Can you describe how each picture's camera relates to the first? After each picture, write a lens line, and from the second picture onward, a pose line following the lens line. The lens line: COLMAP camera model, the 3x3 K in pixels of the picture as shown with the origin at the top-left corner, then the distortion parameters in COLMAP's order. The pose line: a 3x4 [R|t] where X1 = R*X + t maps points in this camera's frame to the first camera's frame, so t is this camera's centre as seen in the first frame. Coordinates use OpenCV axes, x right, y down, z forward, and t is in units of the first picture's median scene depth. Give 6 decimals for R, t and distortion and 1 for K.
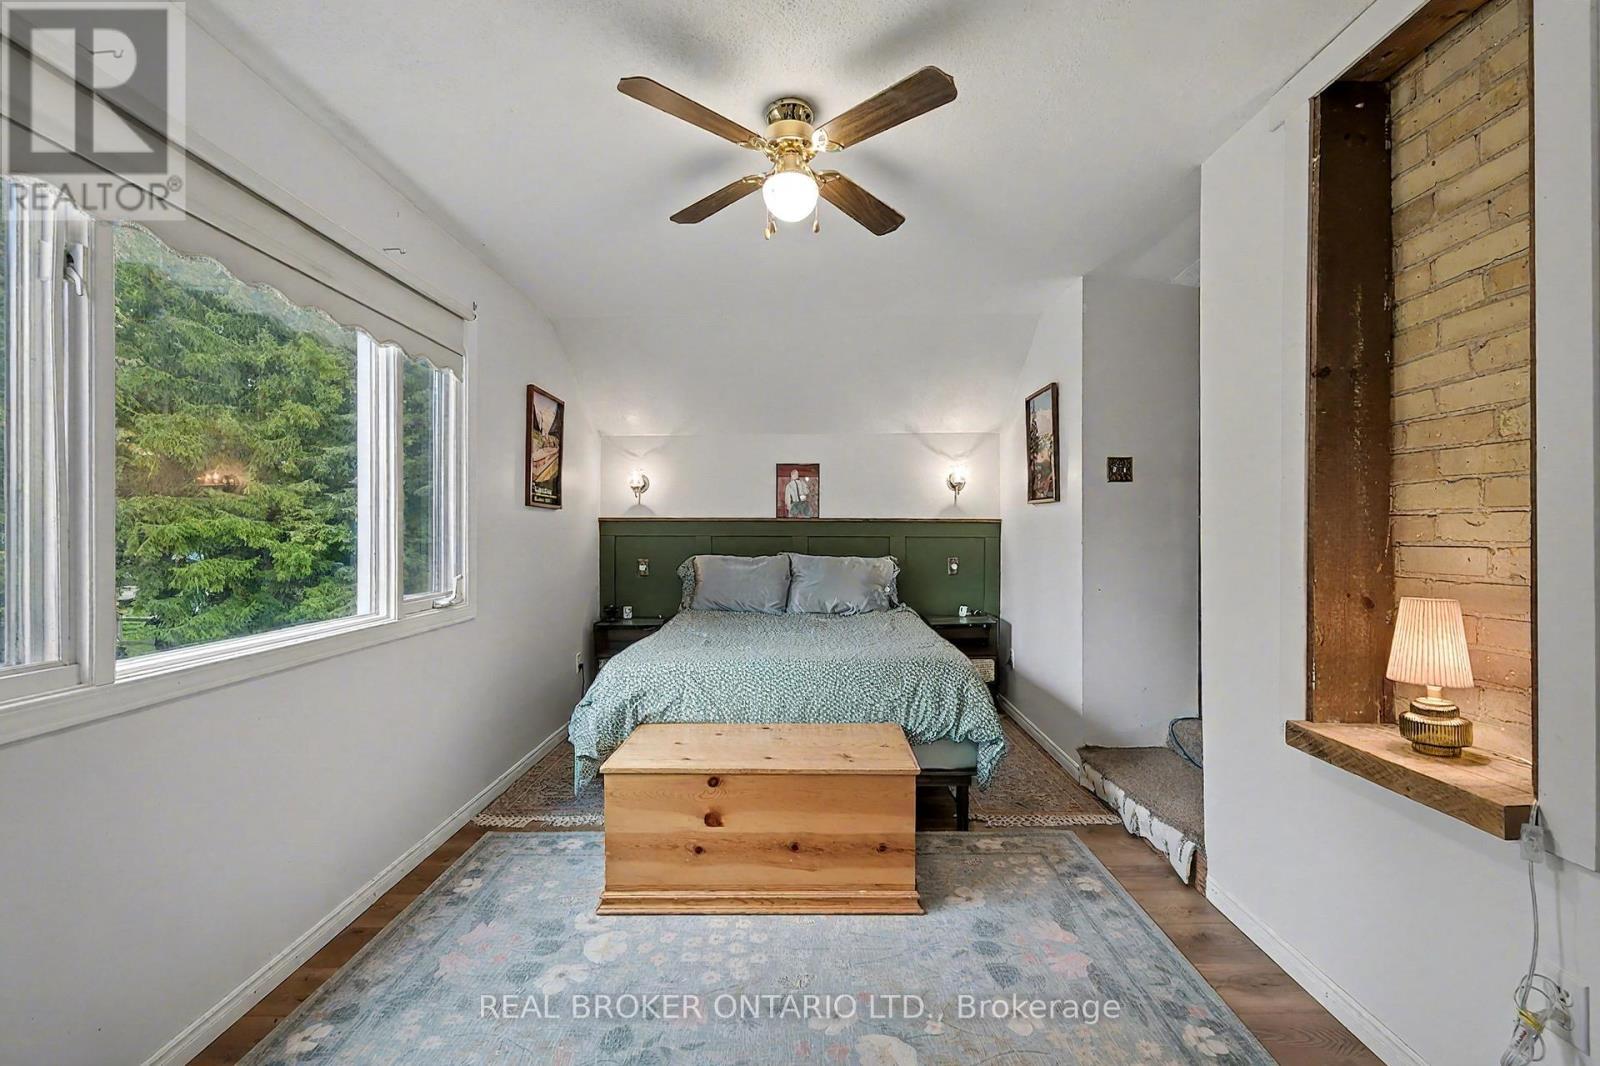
lens RADIAL K [[710.8, 0, 809.2], [0, 710.8, 534.3], [0, 0, 1]] dist [0.000006, 0.000399]
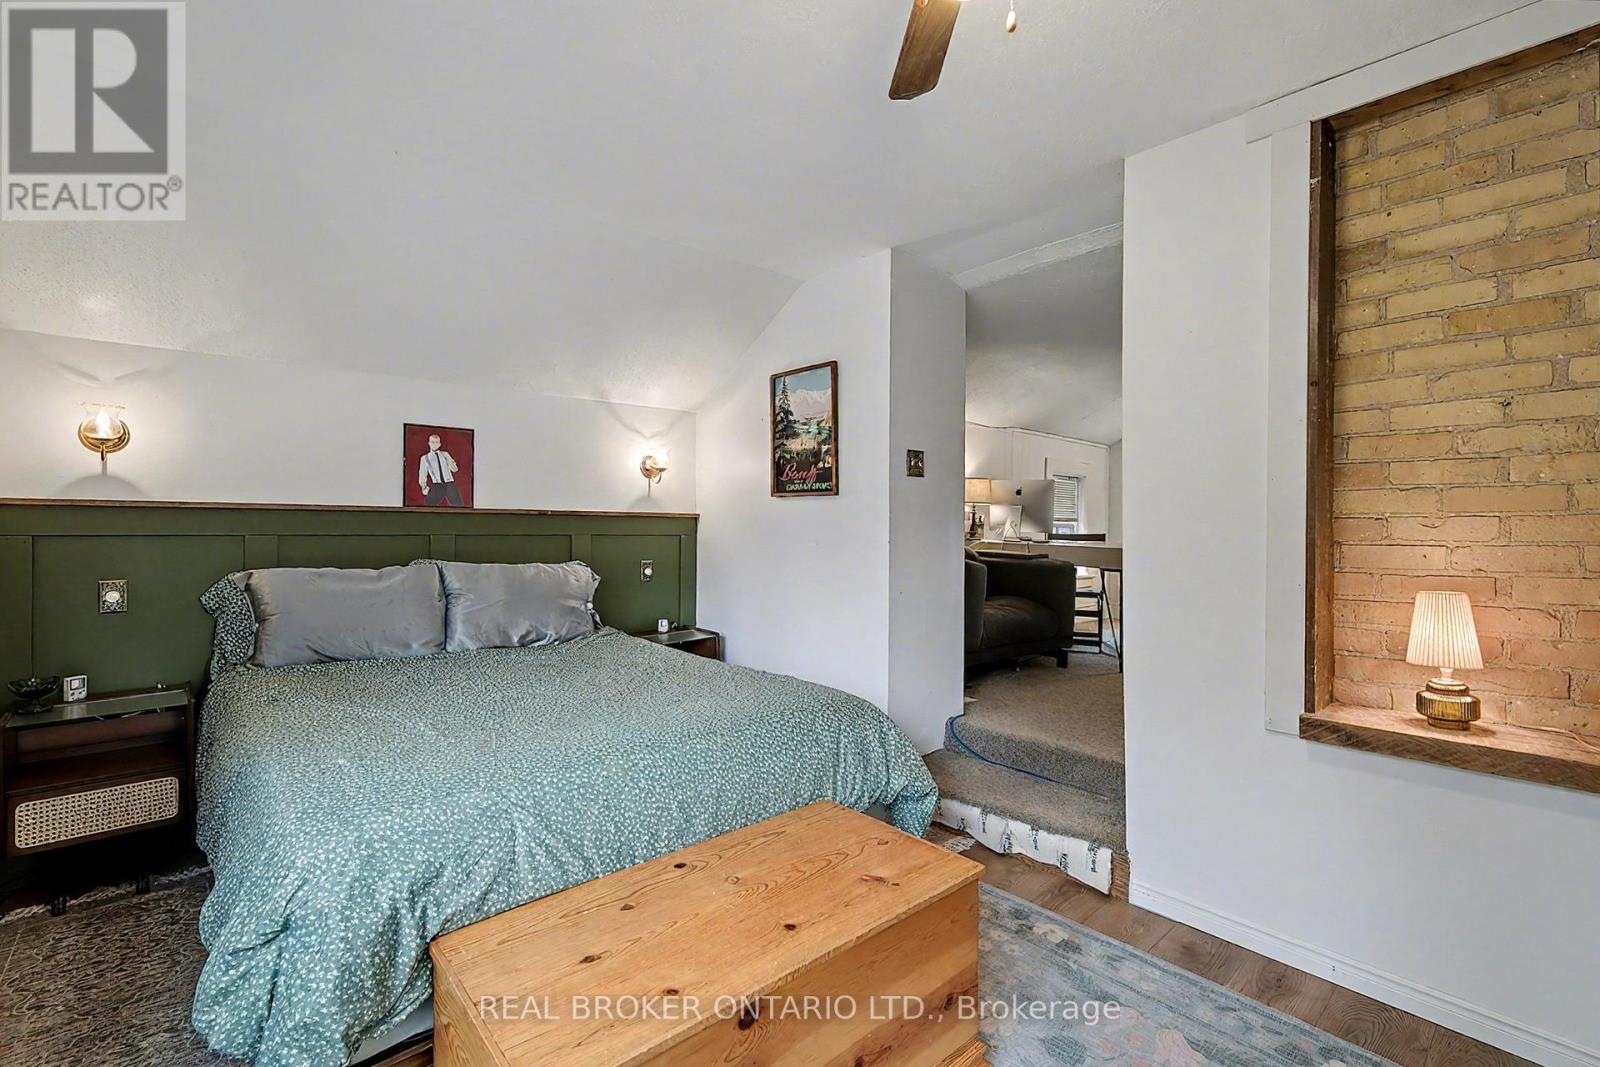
lens RADIAL K [[710.8, 0, 799.8], [0, 710.8, 525.4], [0, 0, 1]] dist [0.000006, 0.000399]
pose [[0.737856, 0.003388, 0.674950, -0.312010], [-0.000333, 0.999989, -0.004656, -0.004698], [-0.674959, 0.003211, 0.737849, 0.405510]]
